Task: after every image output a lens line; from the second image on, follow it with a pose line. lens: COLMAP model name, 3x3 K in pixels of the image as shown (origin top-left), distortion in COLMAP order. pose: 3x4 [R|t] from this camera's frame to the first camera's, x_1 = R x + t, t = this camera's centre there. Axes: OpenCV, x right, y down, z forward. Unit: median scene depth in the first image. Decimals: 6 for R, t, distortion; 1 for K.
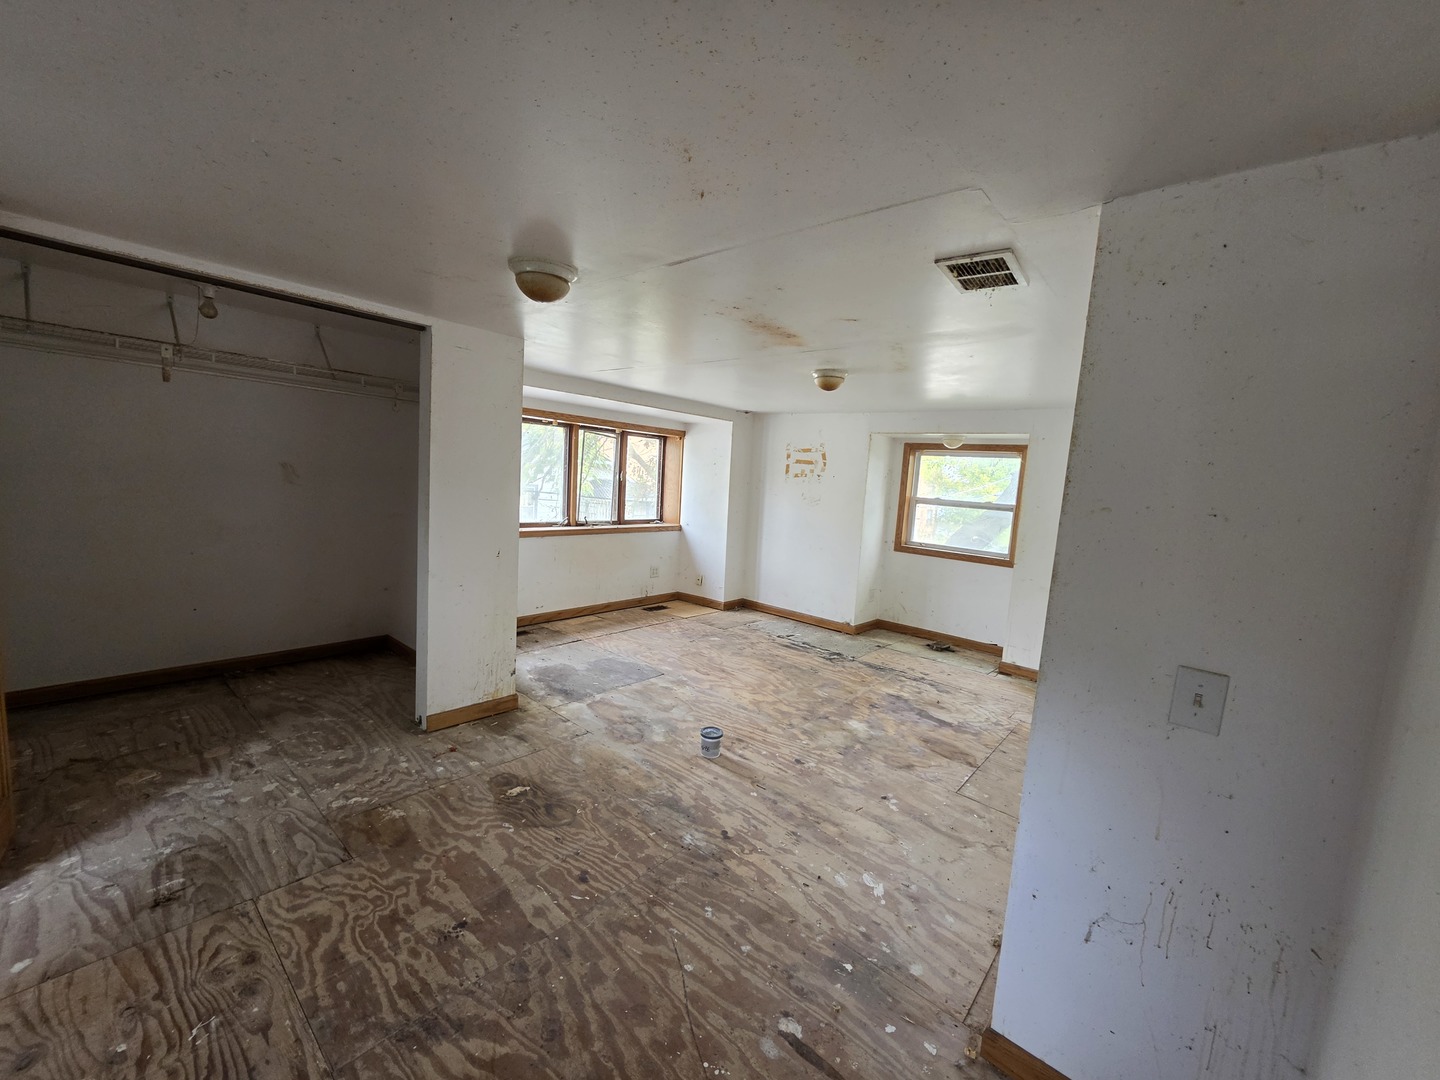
lens RADIAL K [[574.9, 0, 714.5], [0, 574.9, 540.8], [0, 0, 1]] dist [-0.000241, 0.000930]
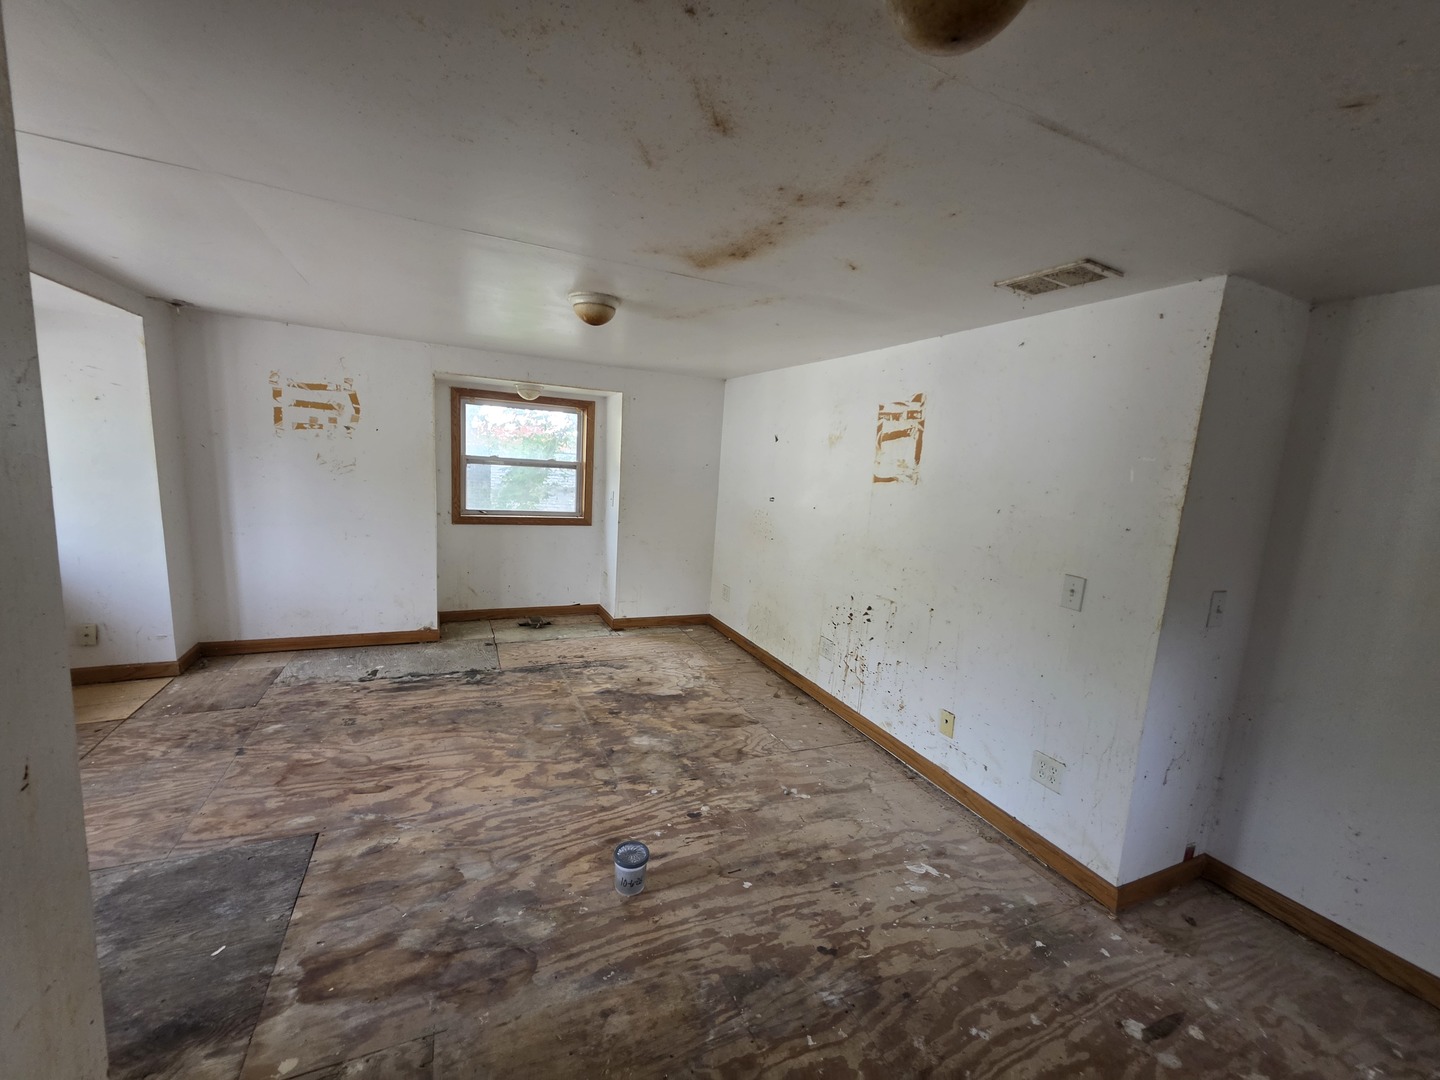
lens RADIAL K [[574.9, 0, 715.9], [0, 574.9, 539.7], [0, 0, 1]] dist [-0.000241, 0.000930]
pose [[0.420432, -0.165237, 0.892151, -0.508856], [0.068768, 0.986252, 0.150258, -0.112898], [-0.904714, -0.001822, 0.426015, 0.668106]]
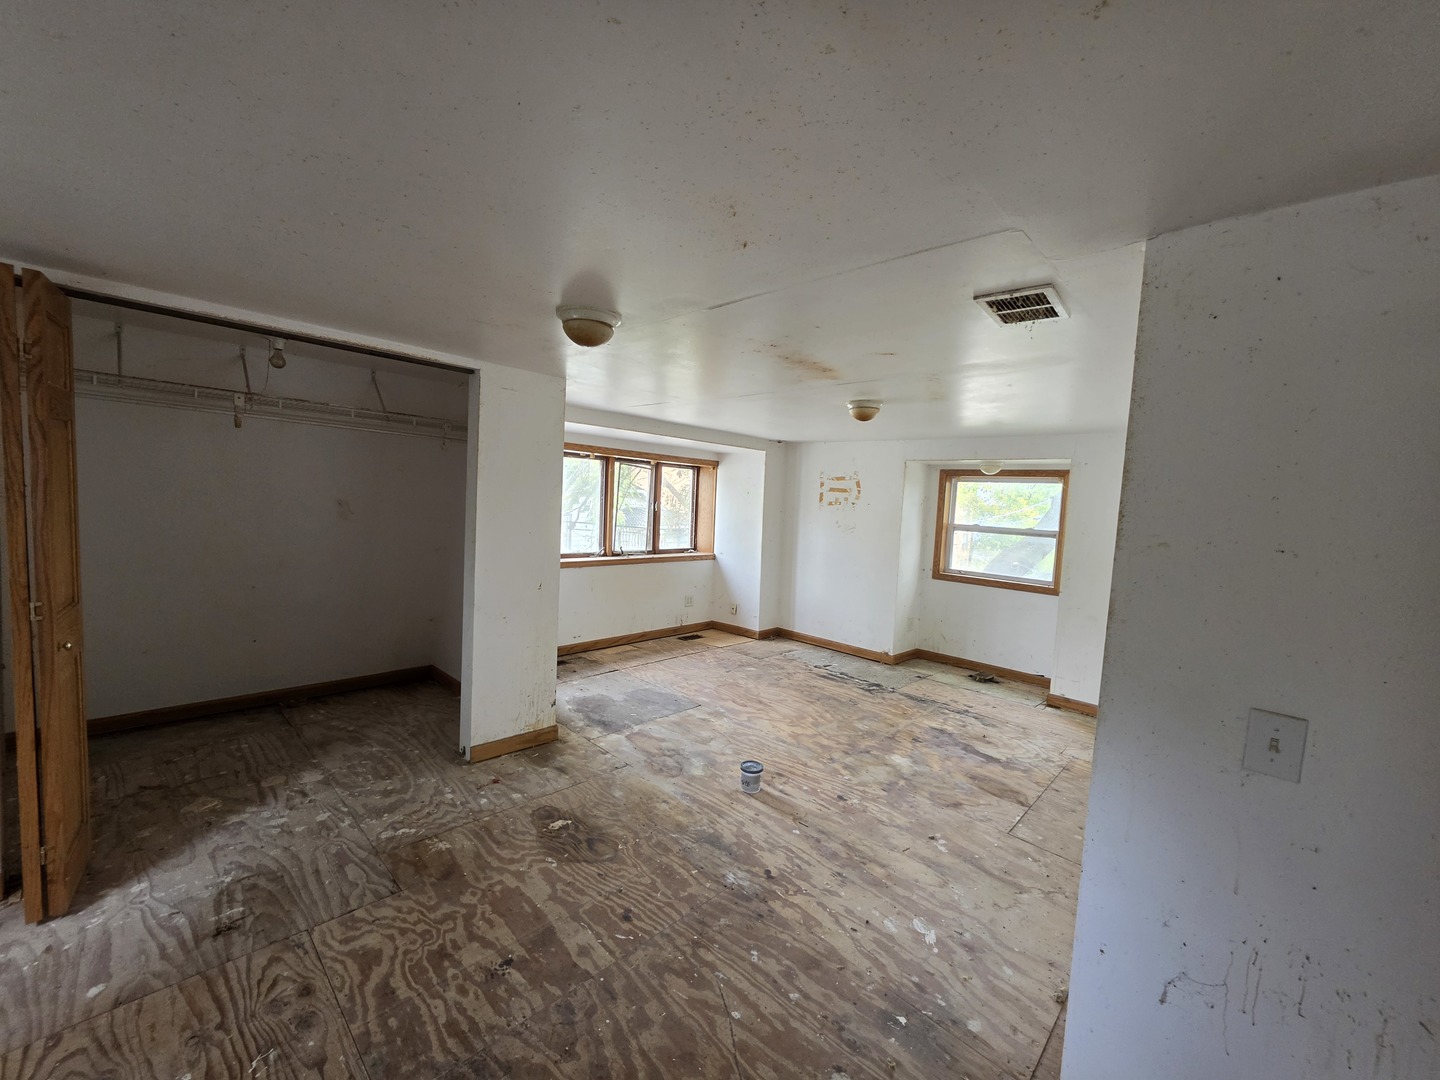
lens RADIAL K [[574.9, 0, 713.4], [0, 574.9, 540.4], [0, 0, 1]] dist [-0.000241, 0.000930]
pose [[0.998438, -0.010164, -0.054944, -0.012757], [0.007608, 0.998888, -0.046527, -0.009933], [0.055356, 0.046036, 0.997405, -0.007269]]
